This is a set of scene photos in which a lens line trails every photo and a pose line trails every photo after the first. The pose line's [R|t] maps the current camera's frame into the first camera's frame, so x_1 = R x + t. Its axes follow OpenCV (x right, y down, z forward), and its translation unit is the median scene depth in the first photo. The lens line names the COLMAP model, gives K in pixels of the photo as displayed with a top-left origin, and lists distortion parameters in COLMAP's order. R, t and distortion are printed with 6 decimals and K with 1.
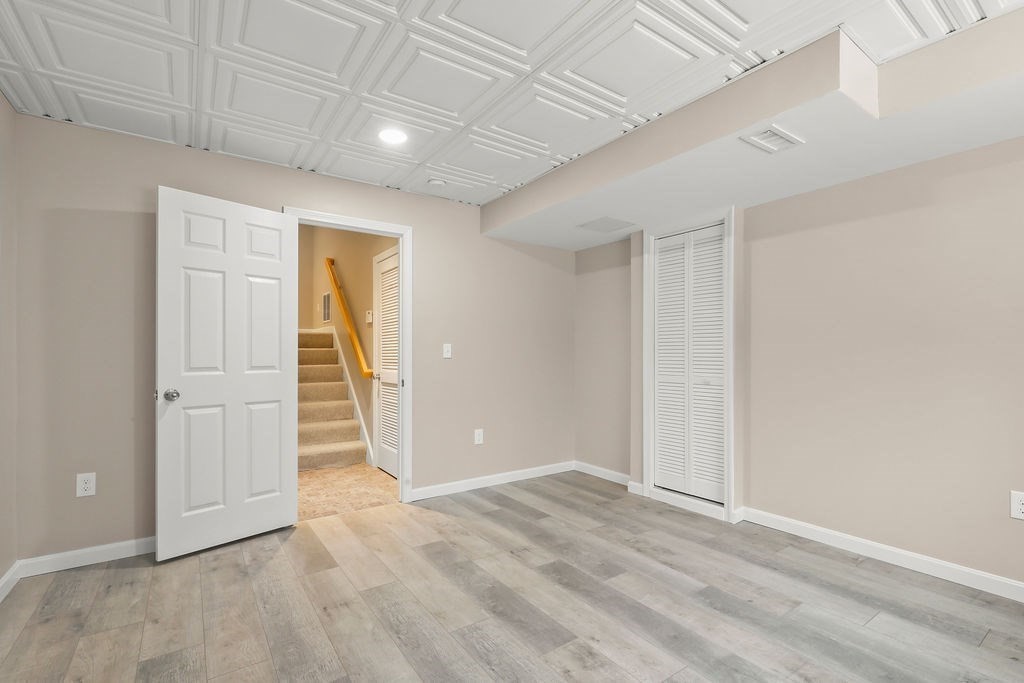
lens RADIAL K [[463.2, 0, 516.0], [0, 463.2, 349.1], [0, 0, 1]] dist [-0.001234, -0.000547]
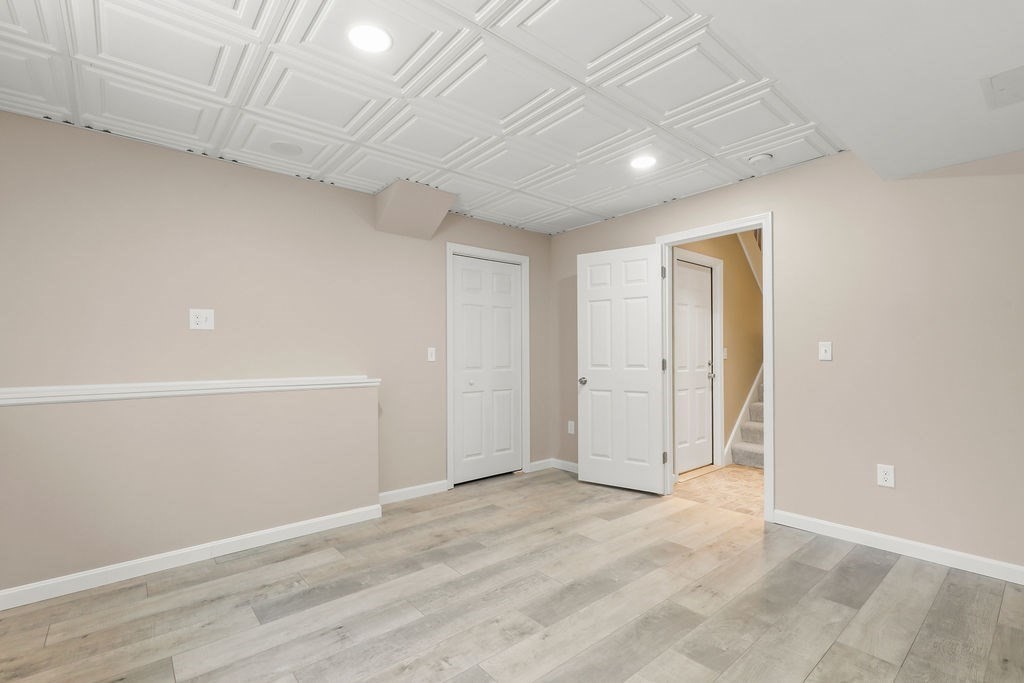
lens RADIAL K [[463.2, 0, 517.3], [0, 463.2, 345.3], [0, 0, 1]] dist [-0.001234, -0.000547]
pose [[0.096988, -0.022066, -0.995041, 0.804020], [0.015348, 0.999668, -0.020673, 0.003807], [0.995167, -0.013267, 0.097295, 0.572022]]
